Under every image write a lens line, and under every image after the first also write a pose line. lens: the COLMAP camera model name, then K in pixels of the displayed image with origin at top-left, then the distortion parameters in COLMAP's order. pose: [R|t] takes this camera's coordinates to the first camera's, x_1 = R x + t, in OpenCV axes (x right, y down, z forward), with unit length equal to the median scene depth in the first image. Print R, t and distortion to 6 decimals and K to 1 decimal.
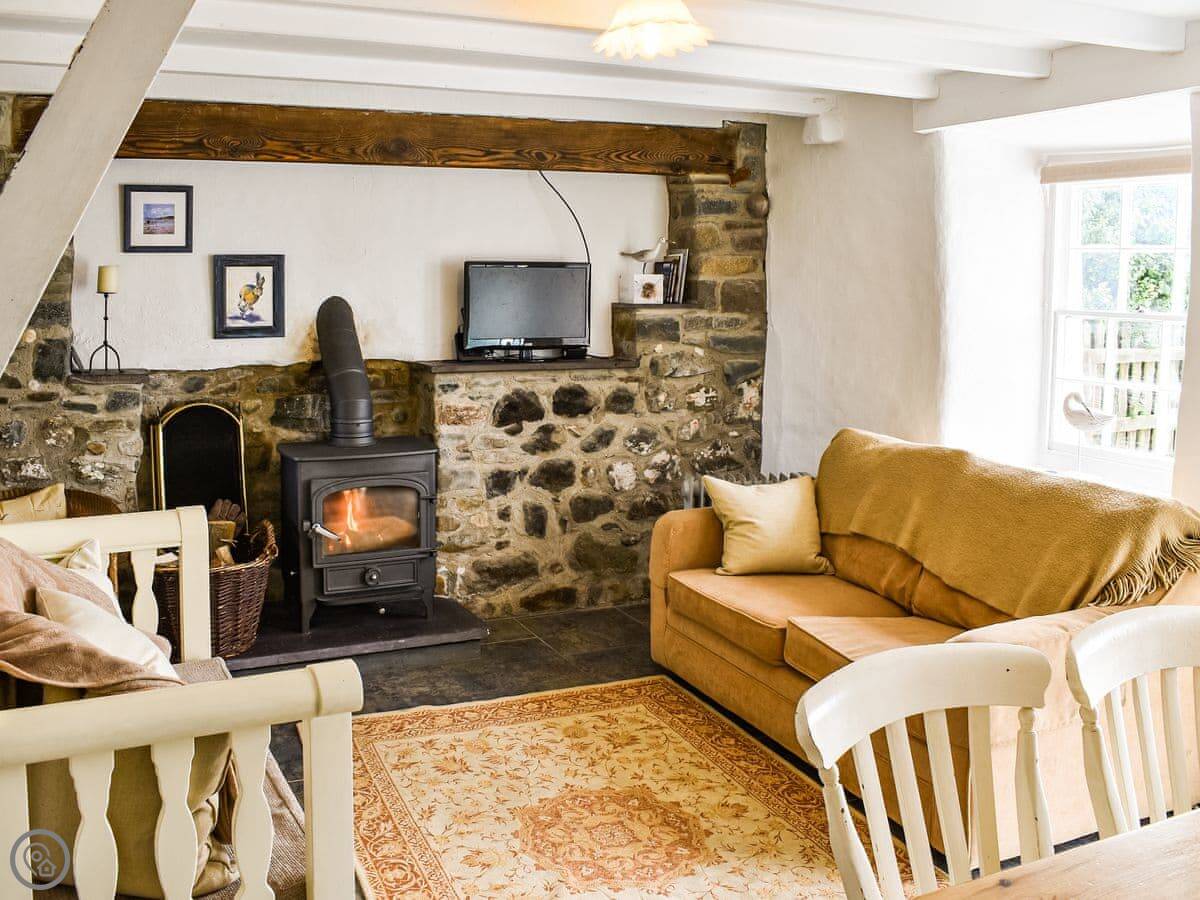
lens RADIAL K [[1187.9, 0, 505.9], [0, 1187.9, 284.0], [0, 0, 1]] dist [-0.063679, 0.020341]
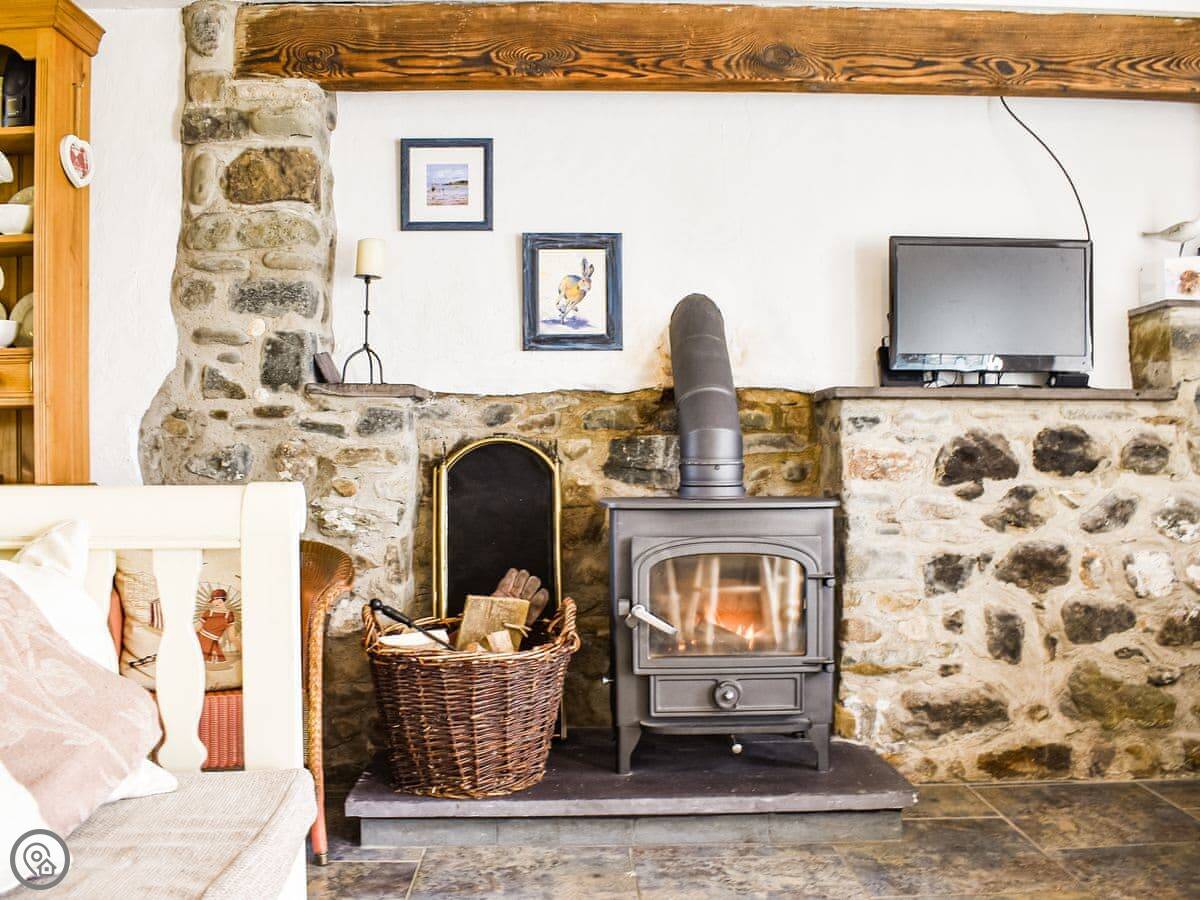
lens RADIAL K [[1128.6, 0, 578.9], [0, 1128.6, 450.3], [0, 0, 1]] dist [-0.093101, 0.010733]
pose [[0.932501, -0.006660, -0.361106, 0.029218], [-0.002448, 0.999690, -0.024758, 0.120589], [0.361159, 0.023971, 0.932196, 0.372634]]
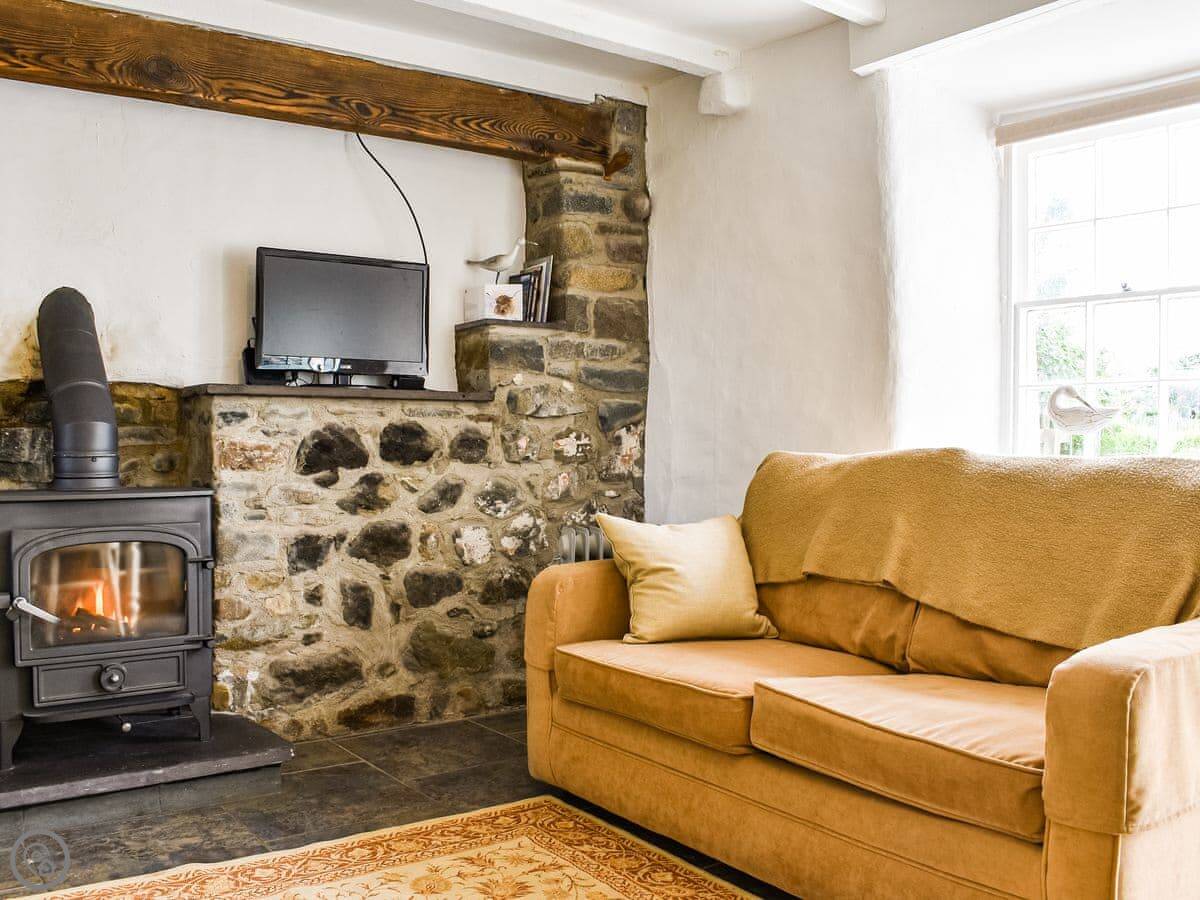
lens RADIAL K [[1126.8, 0, 596.1], [0, 1126.8, 433.2], [0, 0, 1]] dist [-0.088973, 0.009143]
pose [[0.970218, -0.004985, 0.242184, 0.000923], [0.012411, 0.999498, -0.029146, 0.121293], [-0.241917, 0.031284, 0.969793, 0.304363]]
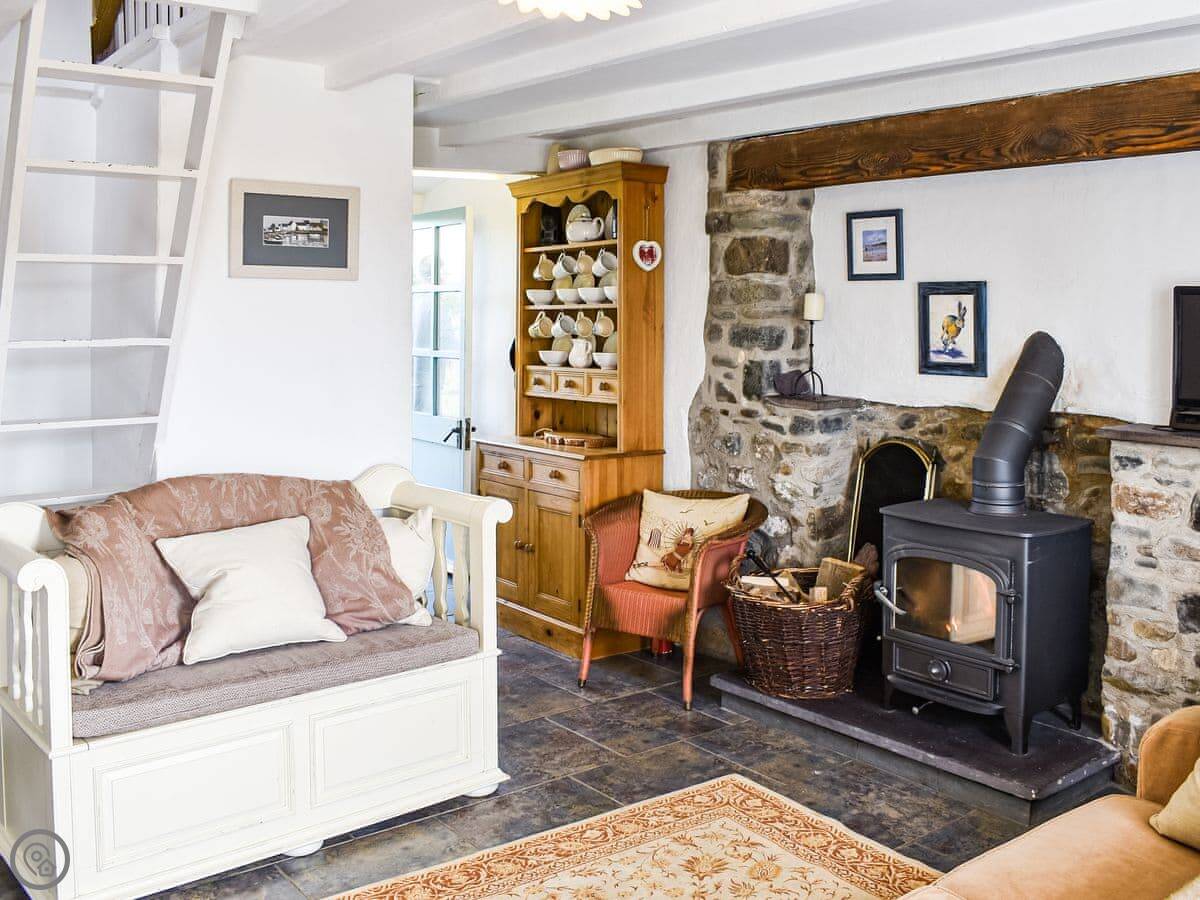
lens RADIAL K [[1192.3, 0, 634.4], [0, 1192.3, 311.3], [0, 0, 1]] dist [-0.070069, 0.013364]
pose [[0.273507, 0.006572, -0.961847, 0.566499], [-0.025205, 0.999682, -0.000337, 0.003871], [0.961540, 0.024336, 0.273586, 0.522775]]
